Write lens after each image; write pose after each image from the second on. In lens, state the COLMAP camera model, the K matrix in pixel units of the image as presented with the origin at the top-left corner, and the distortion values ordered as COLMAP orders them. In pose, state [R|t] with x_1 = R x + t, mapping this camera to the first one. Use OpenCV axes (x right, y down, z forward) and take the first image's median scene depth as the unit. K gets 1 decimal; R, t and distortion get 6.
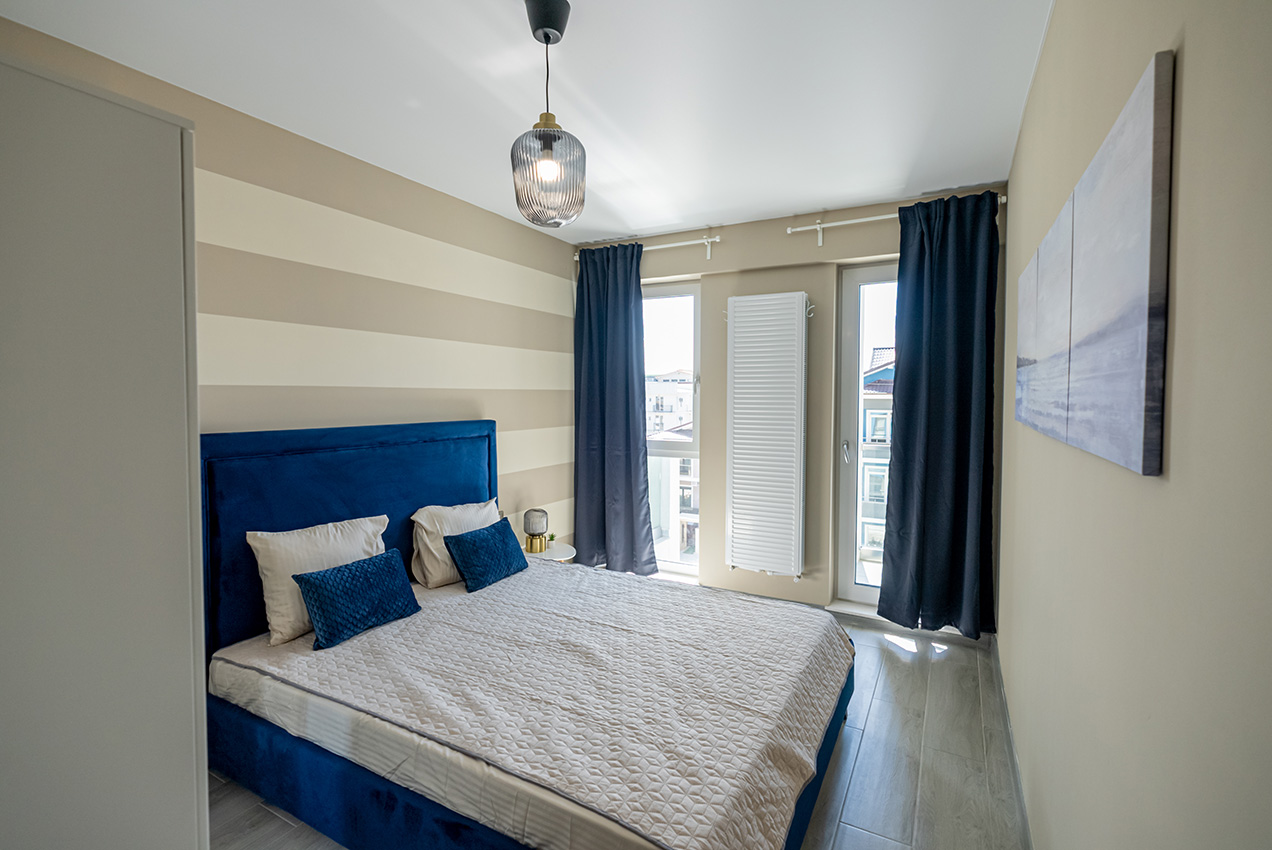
lens RADIAL K [[574.3, 0, 638.9], [0, 574.3, 420.1], [0, 0, 1]] dist [-0.013985, 0.006271]
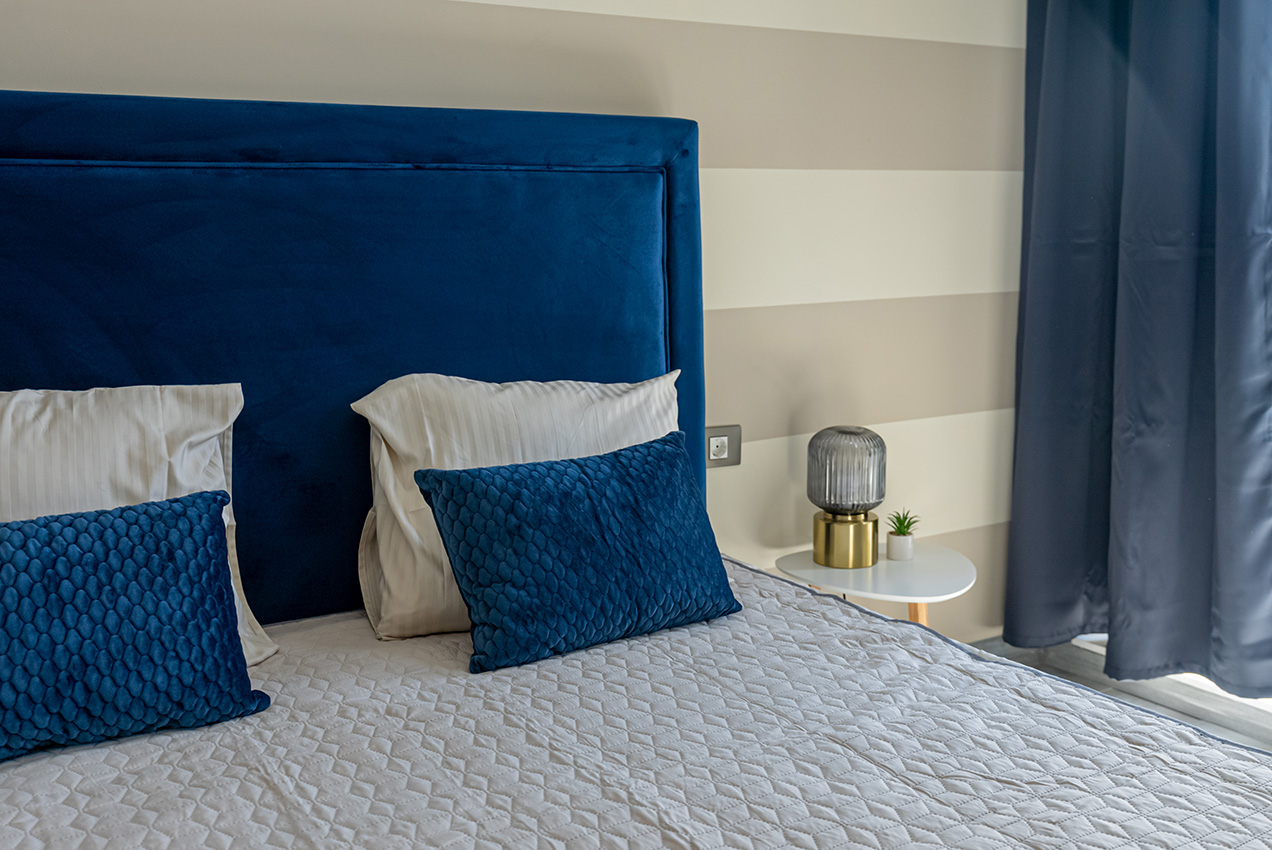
lens RADIAL K [[1226.8, 0, 636.0], [0, 1226.8, 425.0], [0, 0, 1]] dist [0.006237, 0.000519]
pose [[0.861051, 0.056302, -0.505392, 0.070371], [0.000504, 0.993757, 0.111566, 0.108362], [0.508518, -0.096319, 0.855647, 0.515784]]
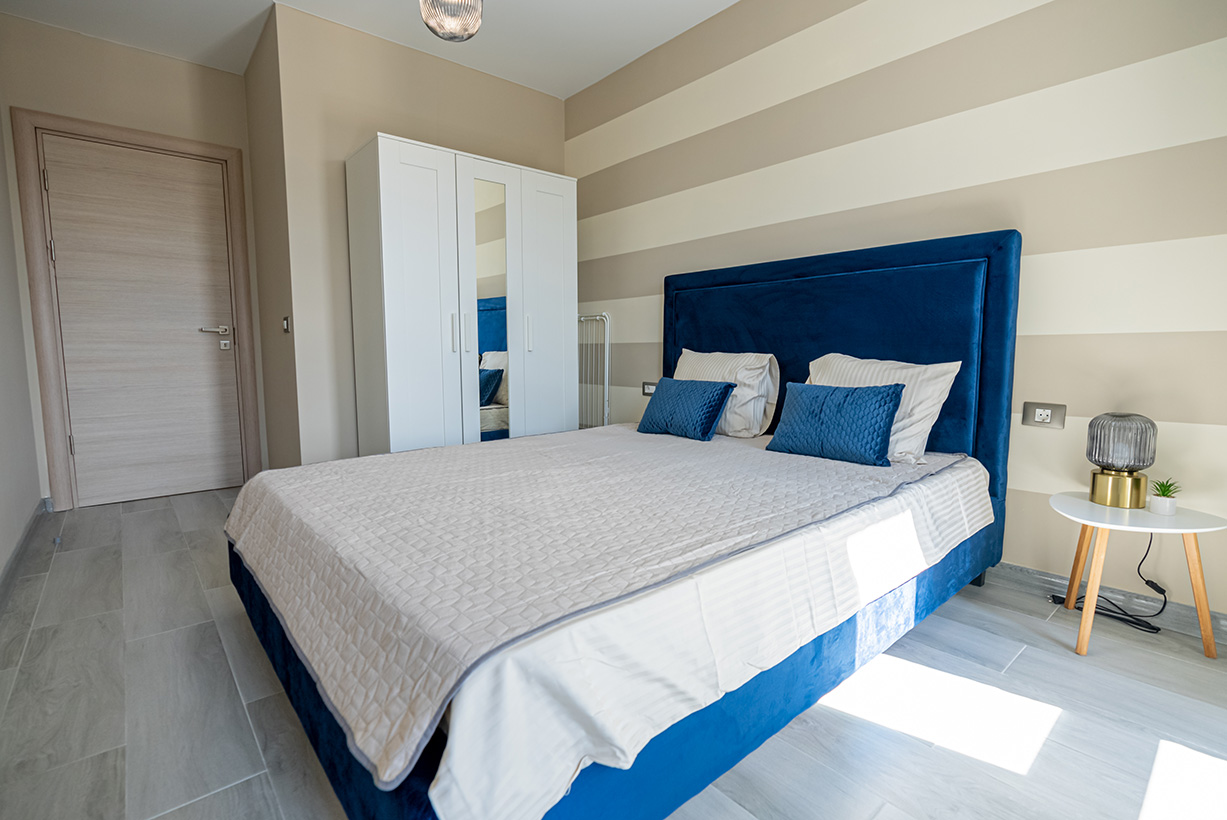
lens RADIAL K [[562.6, 0, 609.6], [0, 562.6, 408.3], [0, 0, 1]] dist [-0.001445, -0.000071]
pose [[-0.356956, 0.097848, -0.928982, 0.505591], [-0.039017, 0.992069, 0.119485, 0.151483], [0.933306, 0.078897, -0.350308, 1.035682]]
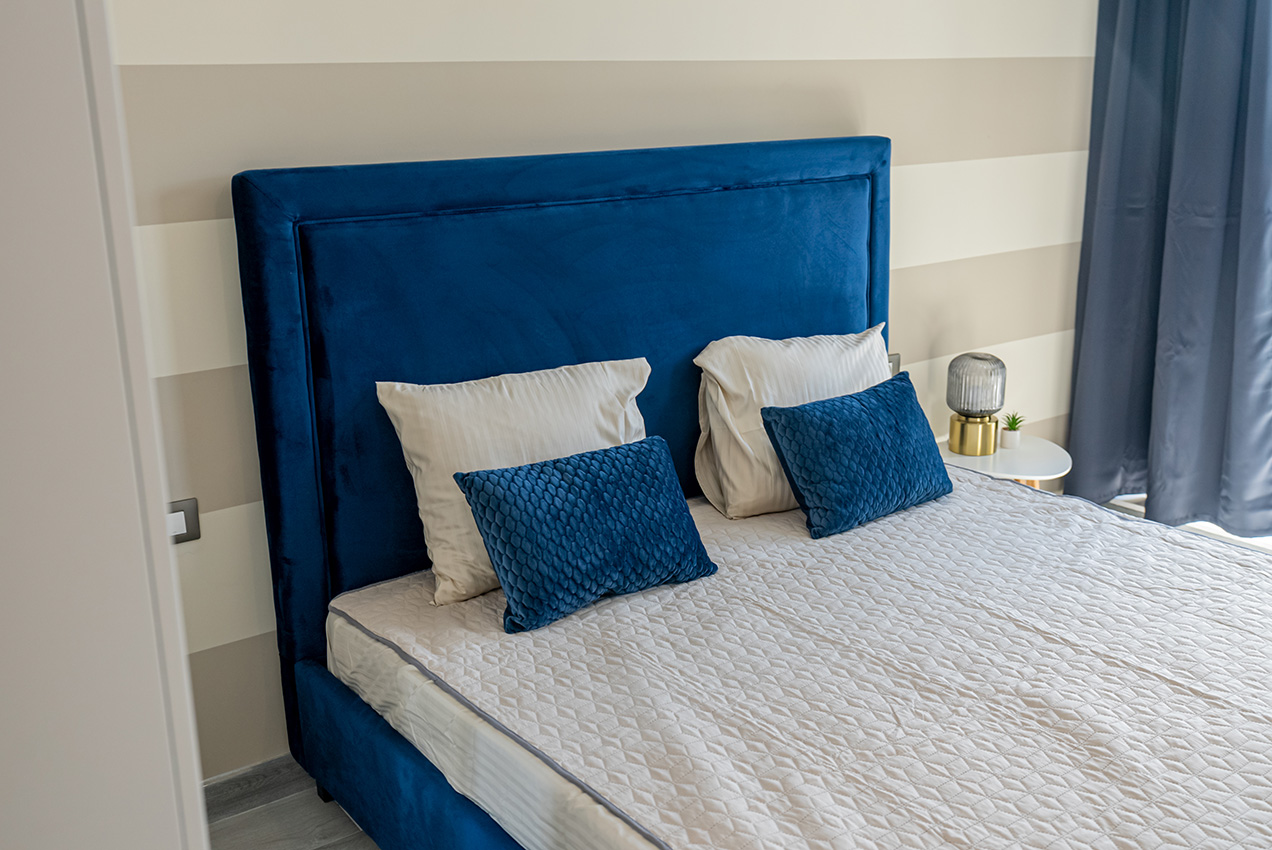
lens RADIAL K [[1232.2, 0, 636.0], [0, 1232.2, 420.5], [0, 0, 1]] dist [0.008088, -0.004022]
pose [[0.901614, 0.088662, -0.423358, -0.025683], [0.007492, 0.975419, 0.220232, 0.003044], [0.432477, -0.201736, 0.878787, 0.122467]]
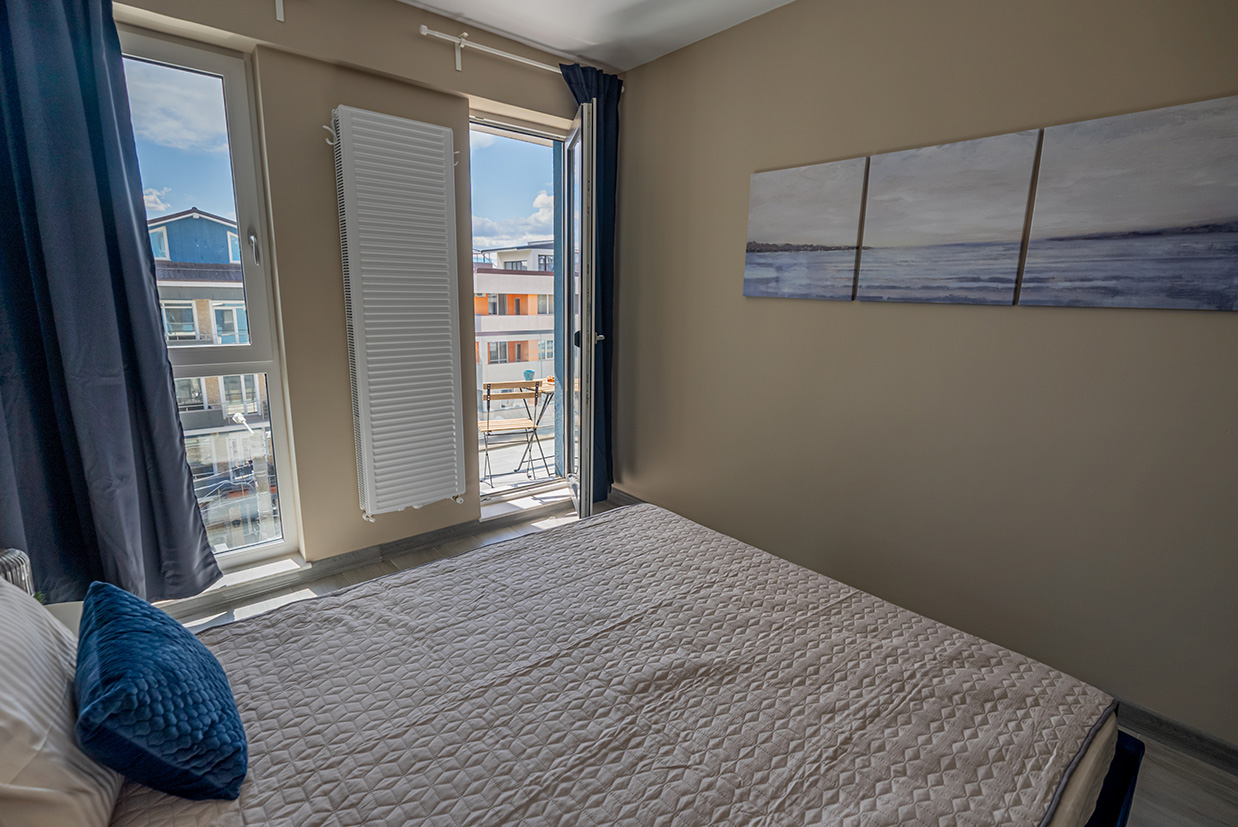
lens RADIAL K [[567.6, 0, 615.1], [0, 567.6, 411.8], [0, 0, 1]] dist [-0.001445, -0.000071]
pose [[0.350795, -0.186942, 0.917603, -0.479727], [0.017440, 0.981006, 0.193191, -0.002152], [-0.936290, -0.051767, 0.347392, 0.645647]]
